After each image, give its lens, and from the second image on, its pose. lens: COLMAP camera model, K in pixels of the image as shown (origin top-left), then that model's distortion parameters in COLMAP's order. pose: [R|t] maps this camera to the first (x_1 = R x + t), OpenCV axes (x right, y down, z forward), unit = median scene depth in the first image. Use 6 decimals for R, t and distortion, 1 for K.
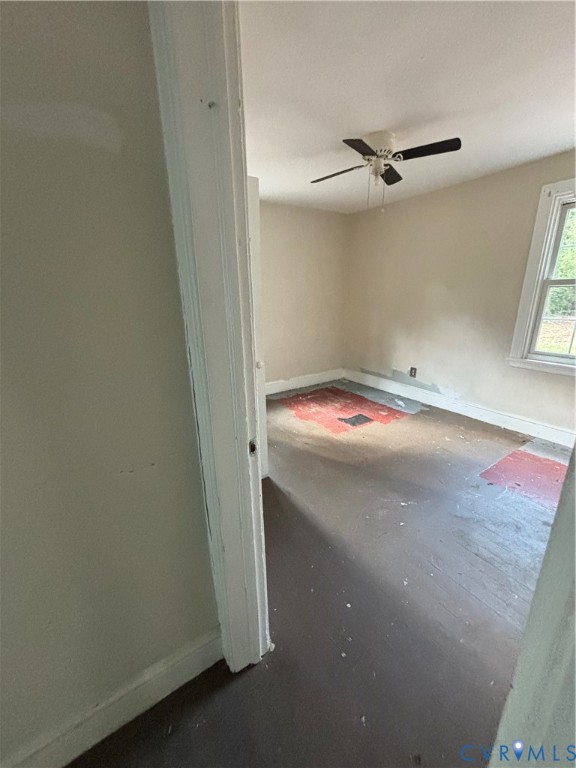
lens RADIAL K [[309.4, 0, 287.4], [0, 309.4, 383.4], [0, 0, 1]] dist [0.004257, 0.000072]
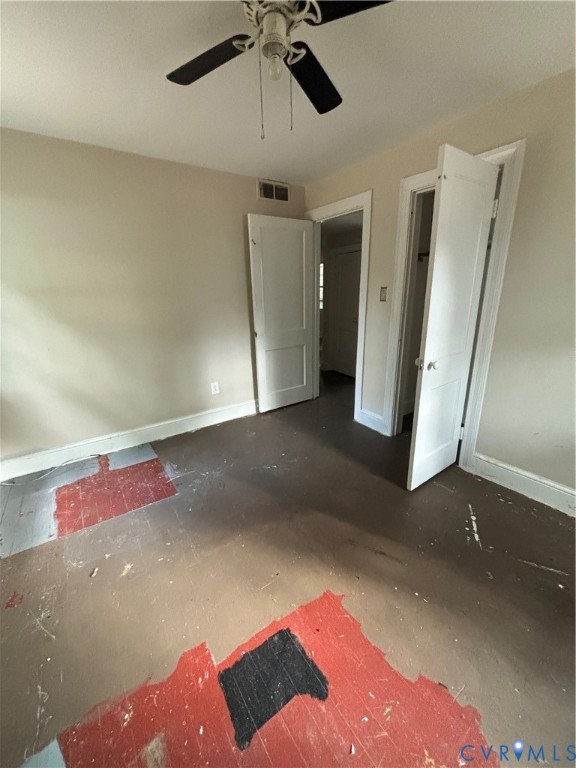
lens RADIAL K [[309.4, 0, 287.4], [0, 309.4, 383.4], [0, 0, 1]] dist [0.004257, 0.000072]
pose [[-0.998747, 0.048504, -0.012345, 0.196300], [0.033831, 0.836000, 0.547686, -0.328780], [0.036885, 0.546582, -0.836593, 1.118403]]
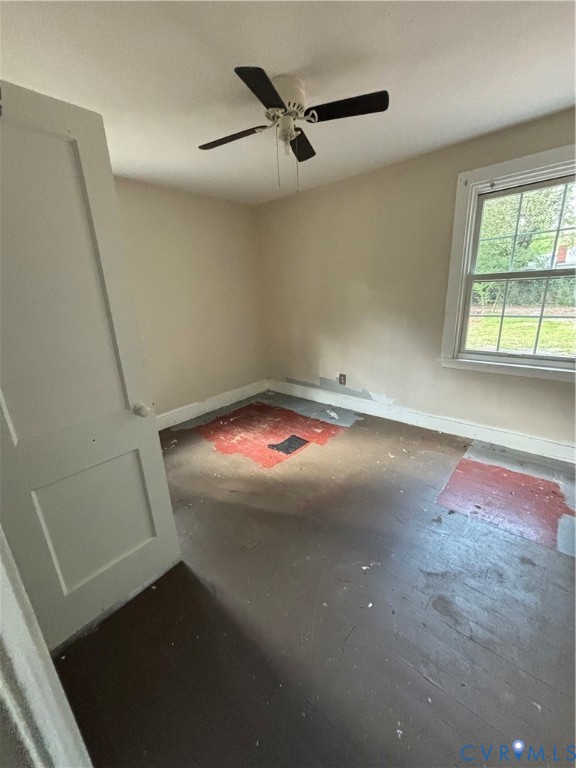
lens RADIAL K [[306.4, 0, 284.0], [0, 306.4, 383.3], [0, 0, 1]] dist [0.000946, -0.000098]
pose [[0.967113, -0.104105, 0.232067, 0.030953], [0.105227, 0.994419, 0.007575, -0.057485], [-0.231560, 0.017093, 0.972670, 0.183790]]
